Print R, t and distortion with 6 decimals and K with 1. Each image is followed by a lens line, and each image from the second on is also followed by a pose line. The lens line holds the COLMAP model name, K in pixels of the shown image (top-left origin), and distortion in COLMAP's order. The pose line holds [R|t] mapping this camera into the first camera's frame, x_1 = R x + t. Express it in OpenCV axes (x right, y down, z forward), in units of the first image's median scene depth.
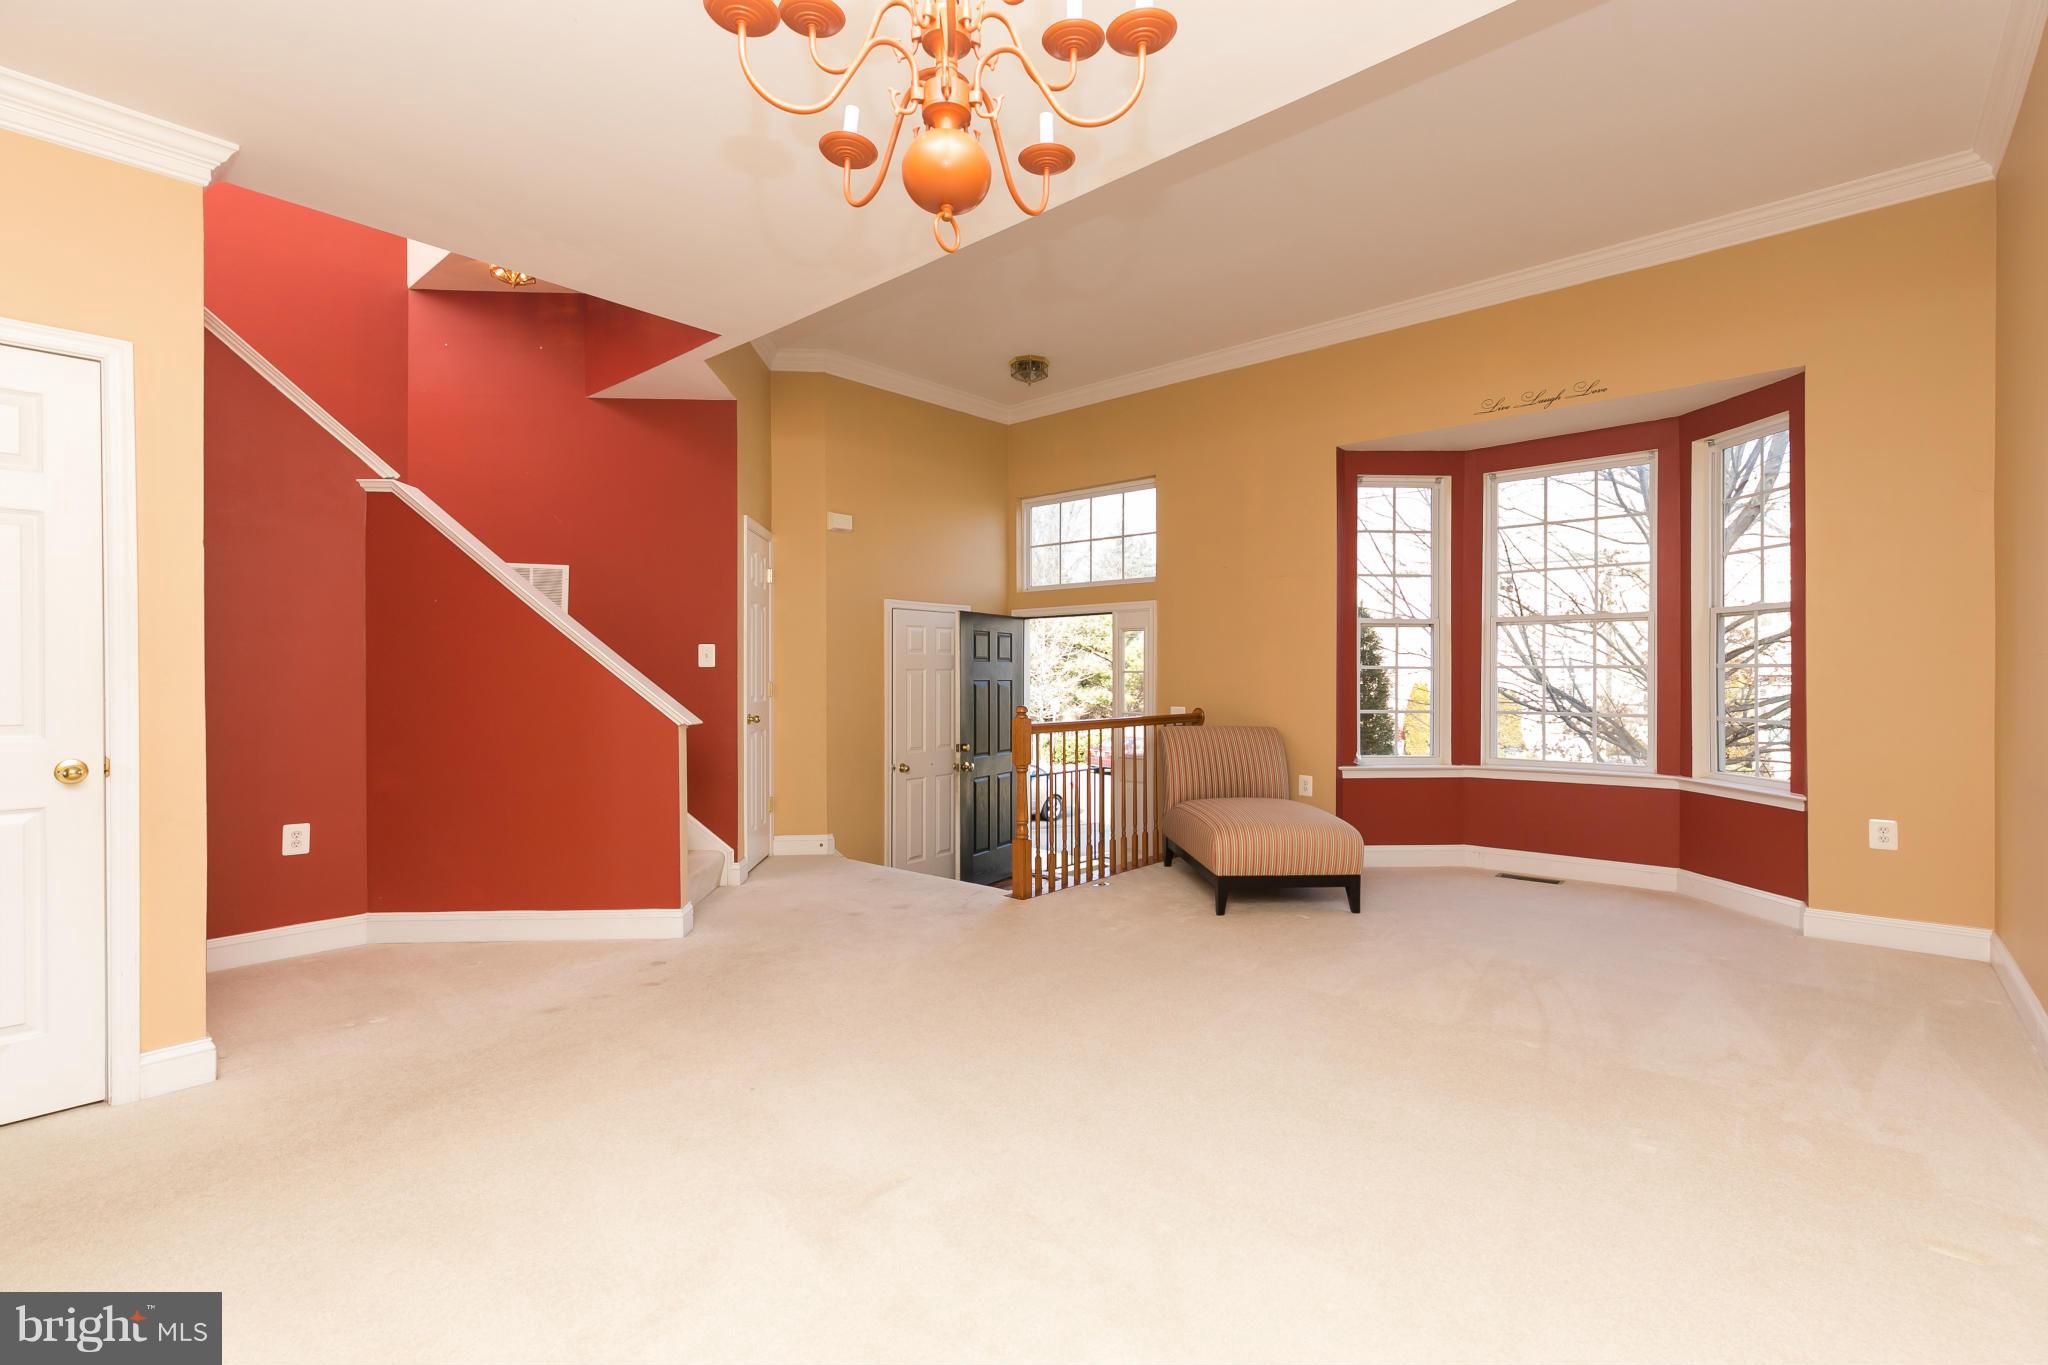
lens RADIAL K [[919.2, 0, 1045.3], [0, 919.2, 676.0], [0, 0, 1]] dist [0.008521, -0.005213]
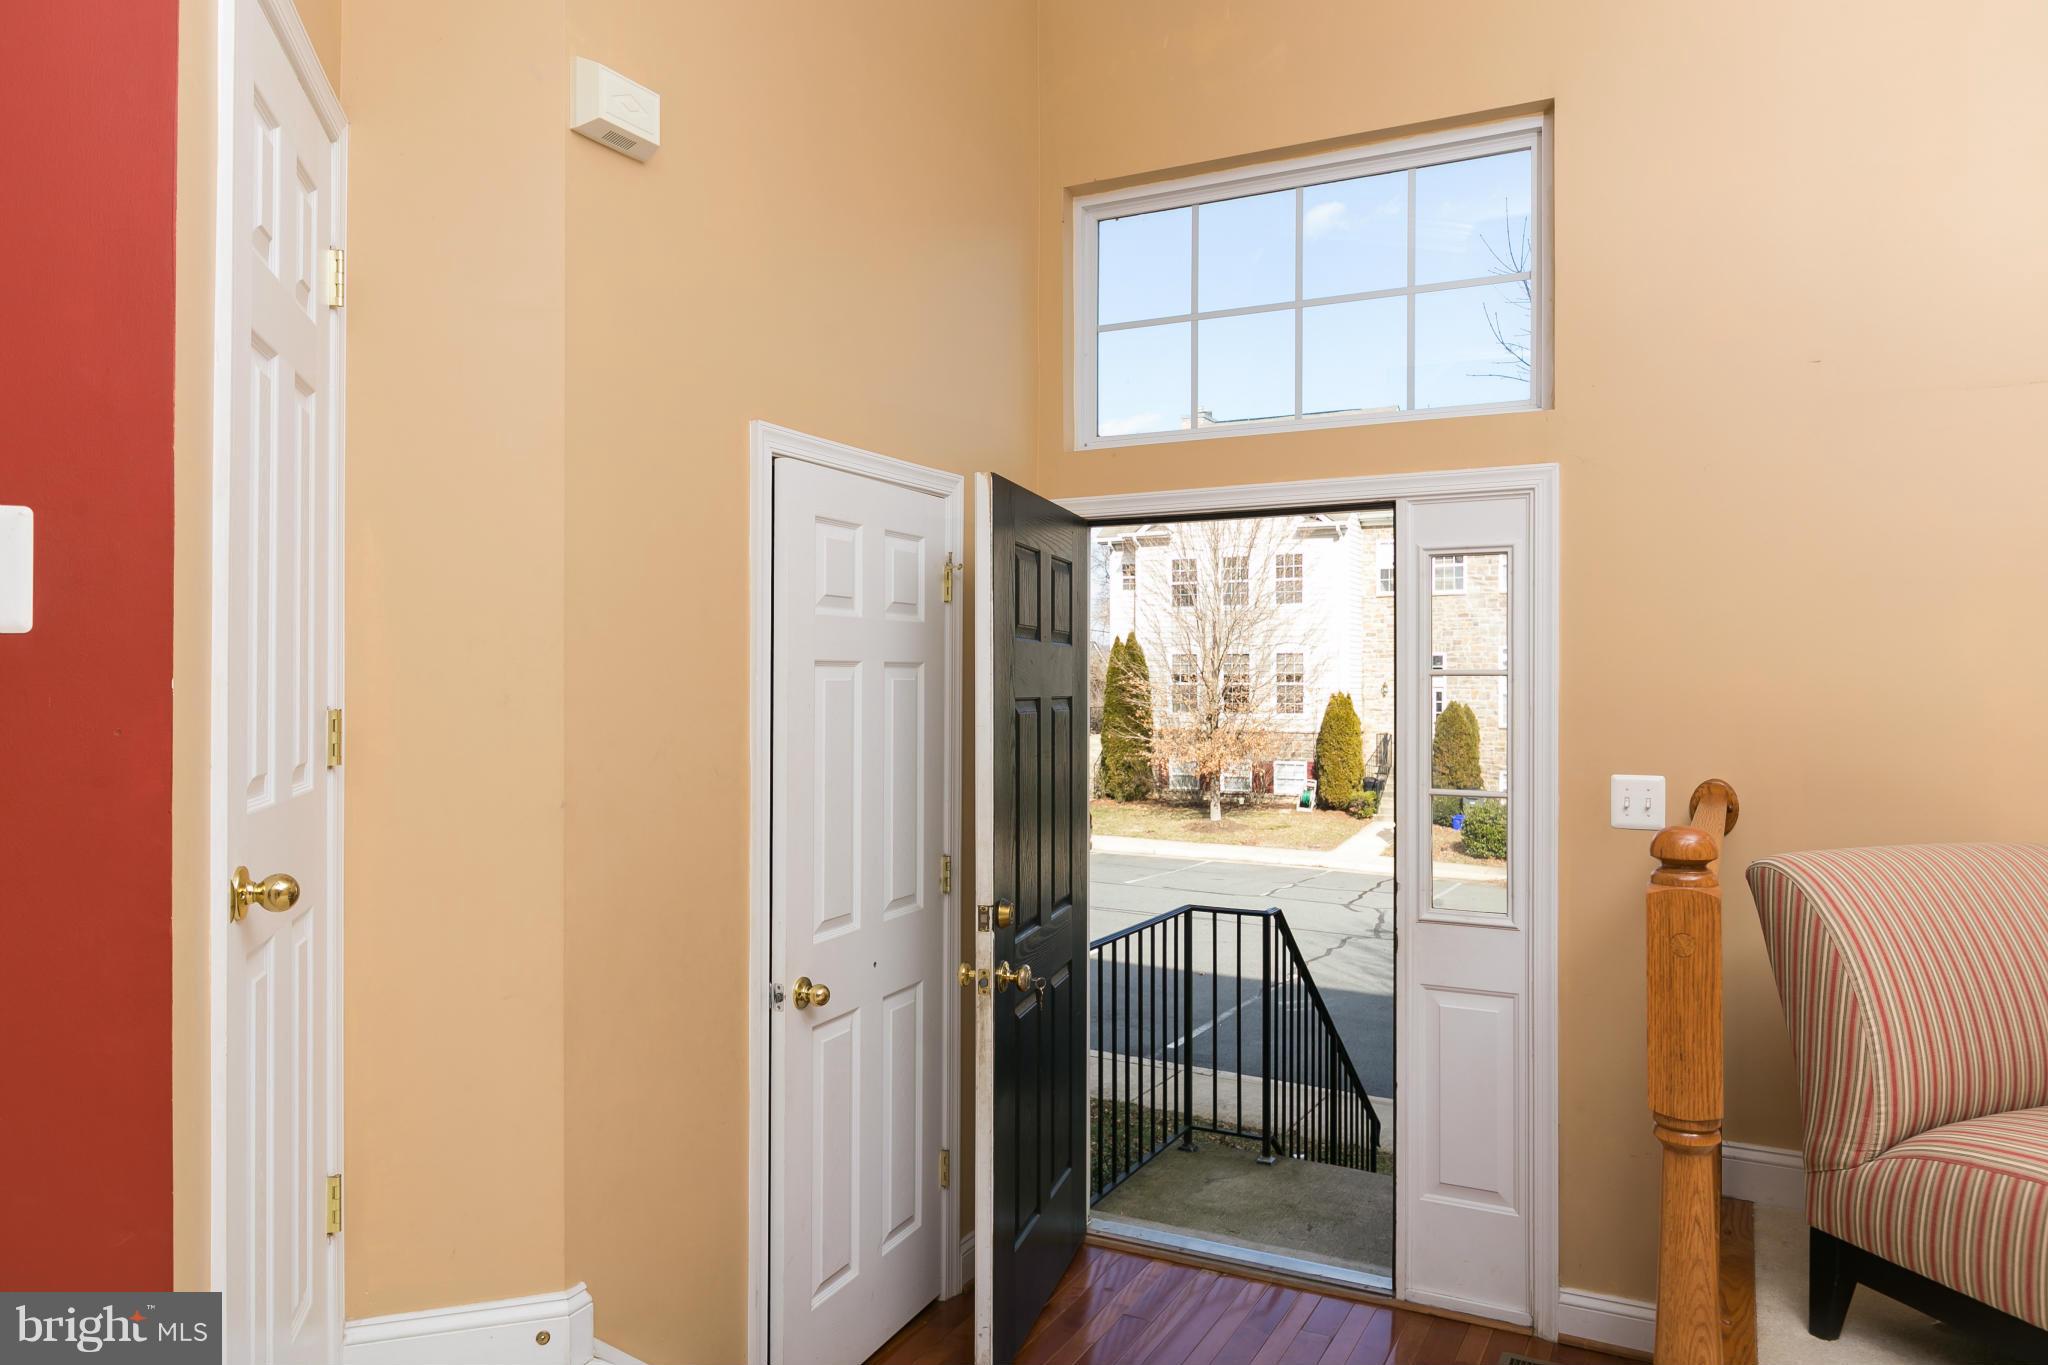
lens RADIAL K [[1331.5, 0, 1024.0], [0, 1331.5, 682.5], [0, 0, 1]] dist [-0.002381, -0.000872]
pose [[0.973689, 0.003910, 0.227849, -0.180549], [-0.003613, 0.999992, -0.001722, 0.000008], [-0.227854, 0.000854, 0.973695, 0.552785]]
